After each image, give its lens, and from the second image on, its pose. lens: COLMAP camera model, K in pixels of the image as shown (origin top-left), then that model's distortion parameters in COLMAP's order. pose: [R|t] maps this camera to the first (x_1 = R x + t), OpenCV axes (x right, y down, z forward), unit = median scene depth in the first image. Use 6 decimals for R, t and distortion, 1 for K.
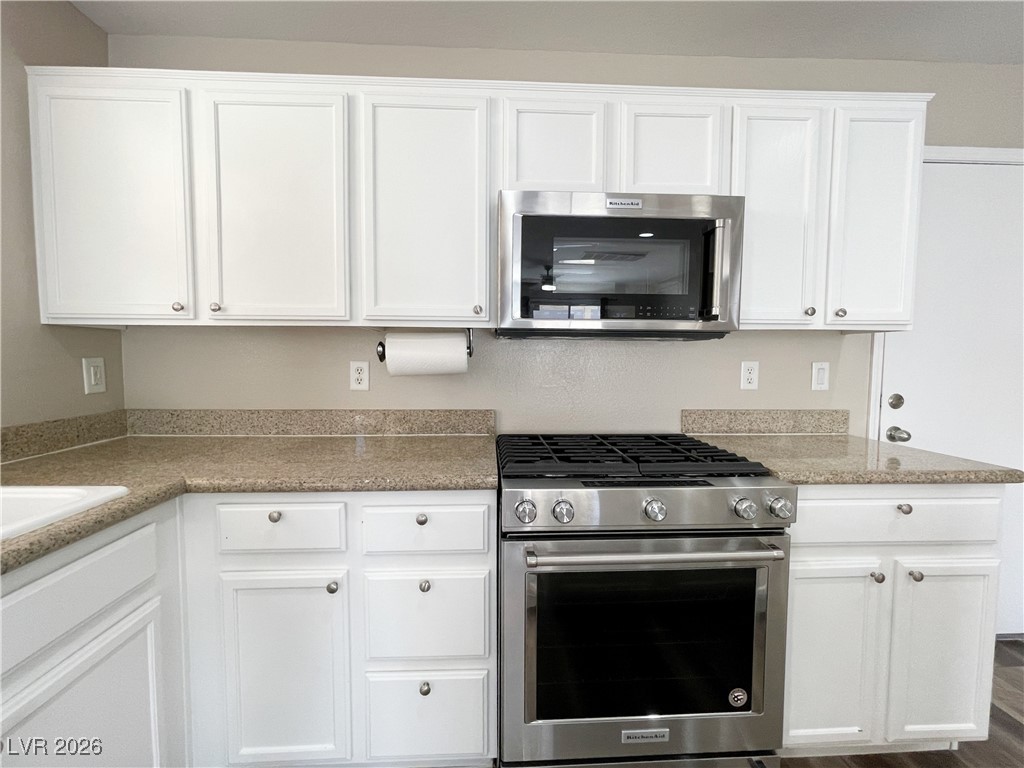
lens RADIAL K [[460.7, 0, 512.0], [0, 460.7, 384.0], [0, 0, 1]] dist [-0.002129, -0.000078]
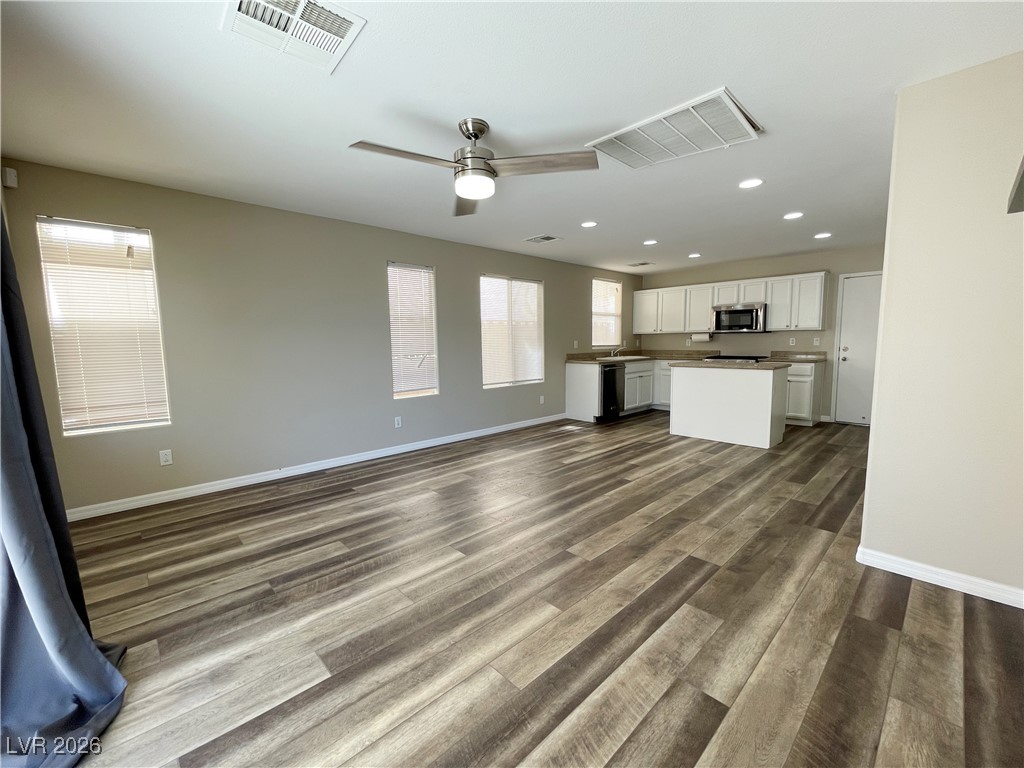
lens RADIAL K [[424.9, 0, 512.0], [0, 424.9, 384.0], [0, 0, 1]] dist [-0.001775, -0.000185]
pose [[0.659151, 0.061630, -0.749481, 2.063609], [-0.026839, 0.997929, 0.058456, 0.232185], [0.751531, -0.018416, 0.659440, -3.752034]]
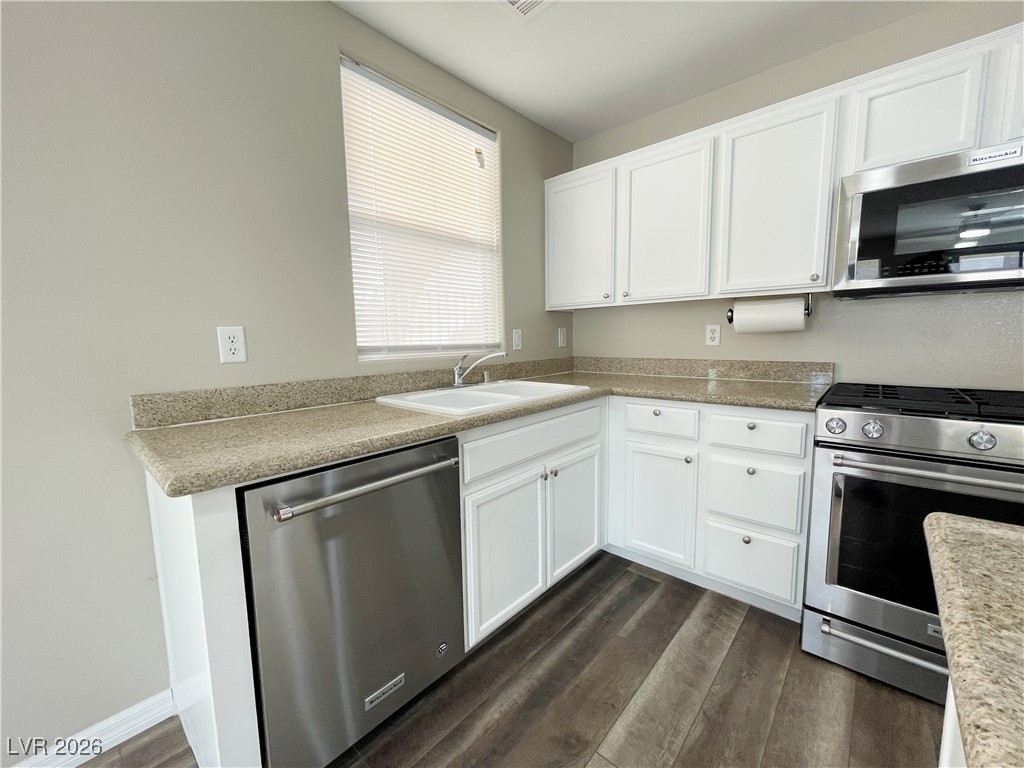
lens RADIAL K [[420.1, 0, 506.3], [0, 420.1, 385.5], [0, 0, 1]] dist [-0.001053, 0.001017]
pose [[0.711844, 0.063514, -0.699460, 0.150219], [-0.018356, 0.997245, 0.071873, 0.066654], [0.702097, -0.038323, 0.711049, -0.426183]]
